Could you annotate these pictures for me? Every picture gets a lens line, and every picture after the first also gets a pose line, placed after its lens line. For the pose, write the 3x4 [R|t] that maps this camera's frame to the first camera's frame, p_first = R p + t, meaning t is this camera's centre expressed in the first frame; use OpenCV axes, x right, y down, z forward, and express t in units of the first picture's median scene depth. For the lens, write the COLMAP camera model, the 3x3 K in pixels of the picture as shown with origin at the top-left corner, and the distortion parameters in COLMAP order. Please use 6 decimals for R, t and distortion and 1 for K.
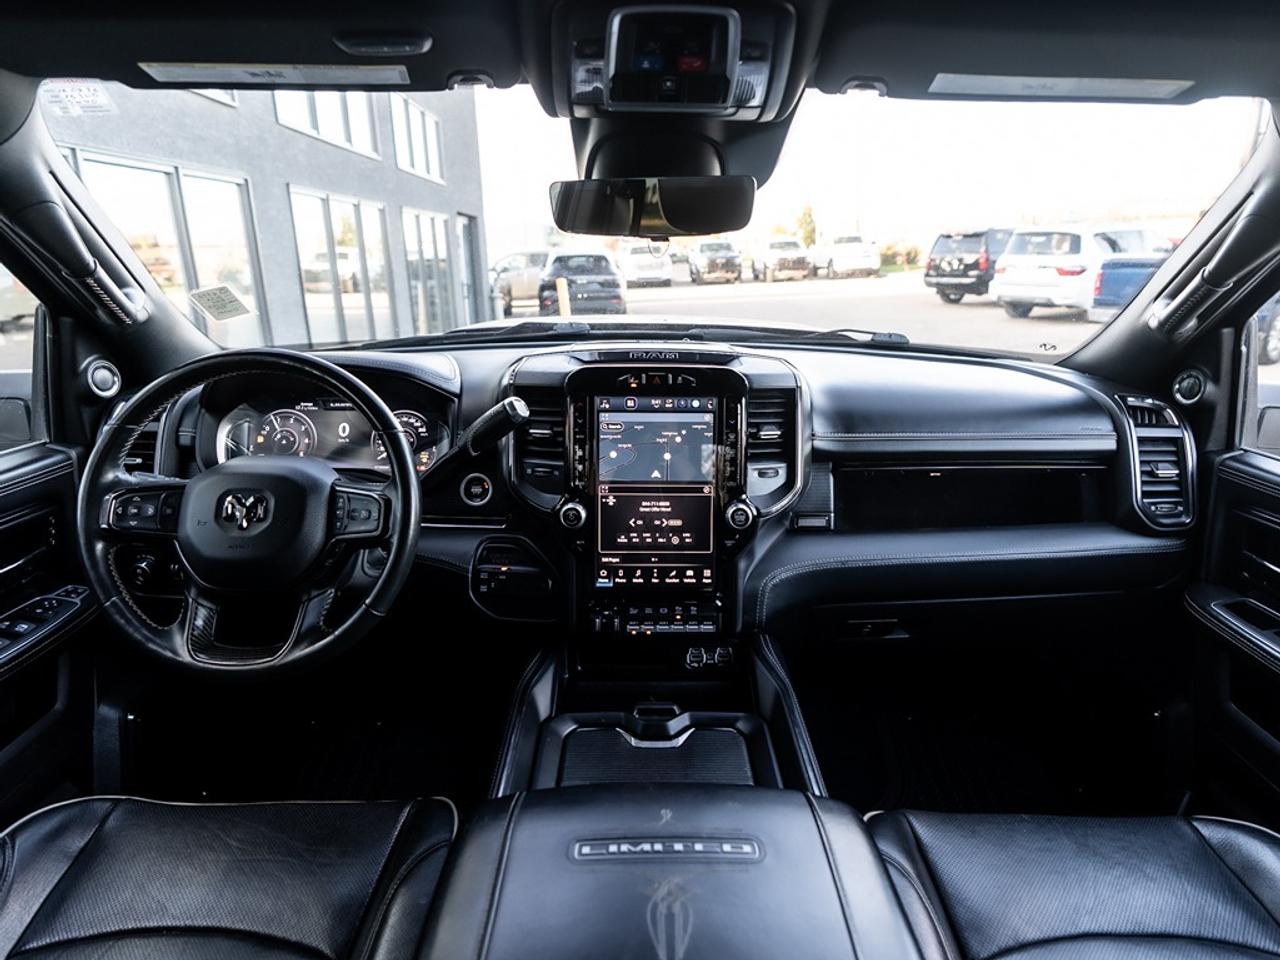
lens RADIAL K [[742.5, 0, 640.0], [0, 742.5, 480.0], [0, 0, 1]] dist [0.014952, -0.000372]
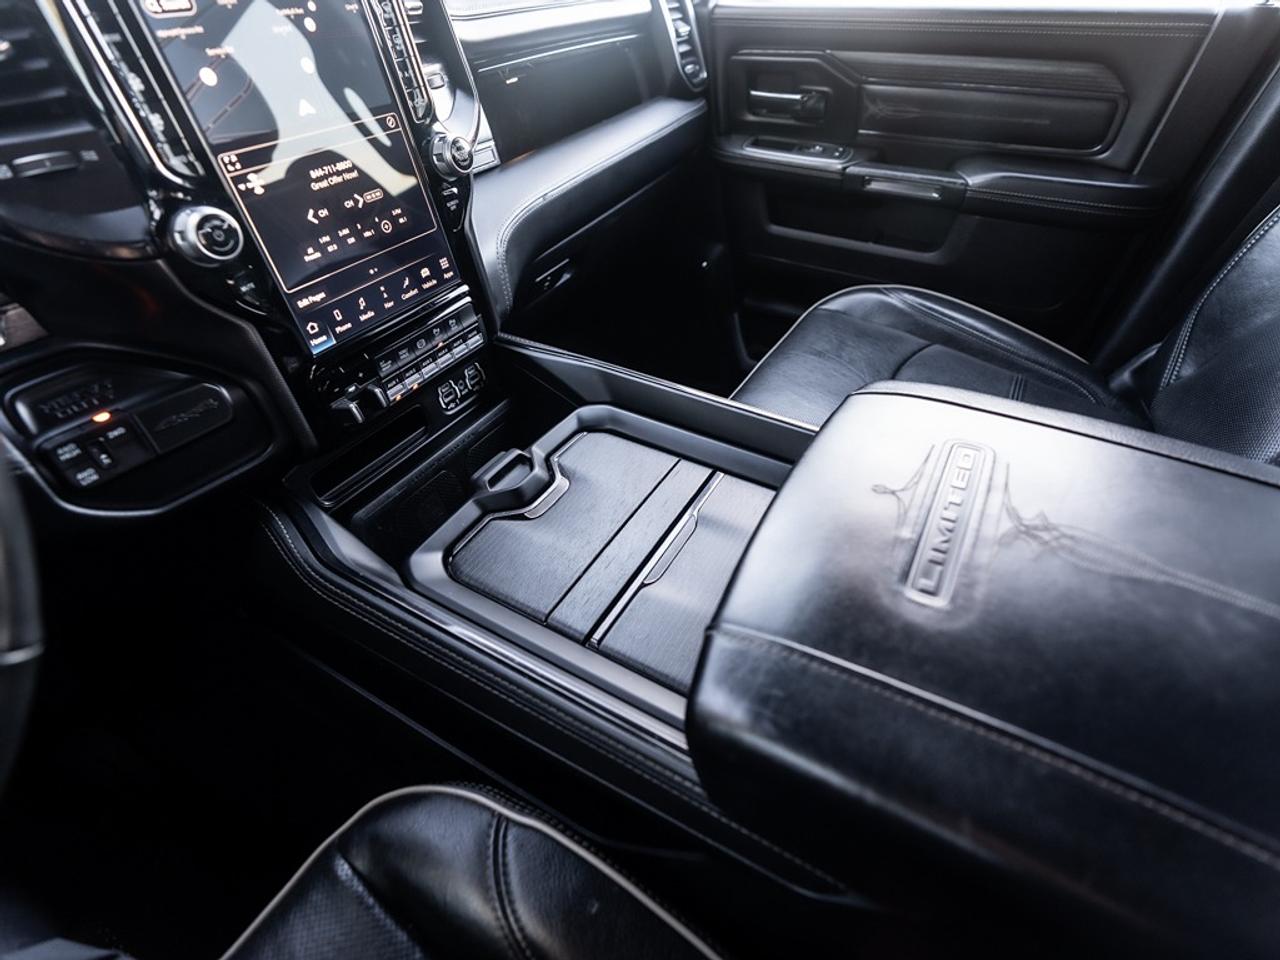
lens RADIAL K [[636.0, 0, 640.0], [0, 636.0, 480.0], [0, 0, 1]] dist [-0.002706, 0.000558]
pose [[0.503277, -0.567081, 0.652021, -0.300017], [0.259049, 0.818852, 0.512226, 0.038759], [-0.824382, -0.088886, 0.559012, 0.523869]]
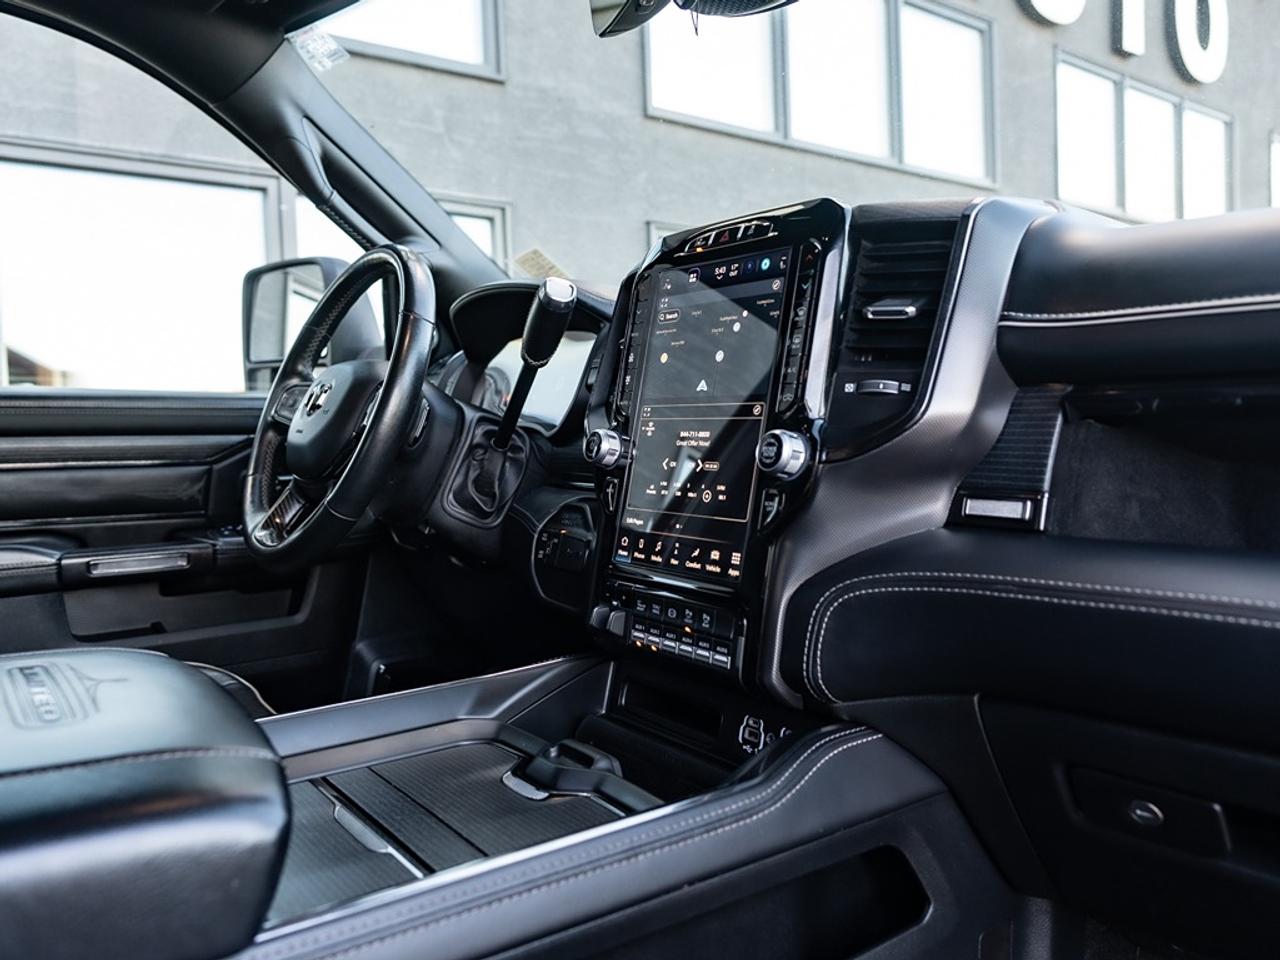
lens RADIAL K [[983.3, 0, 605.8], [0, 983.3, 485.1], [0, 0, 1]] dist [-0.001177, 0.001351]
pose [[0.573614, 0.044593, -0.817911, 0.630374], [-0.218565, 0.970647, -0.100363, 0.166941], [0.789428, 0.236337, 0.566523, 0.497592]]
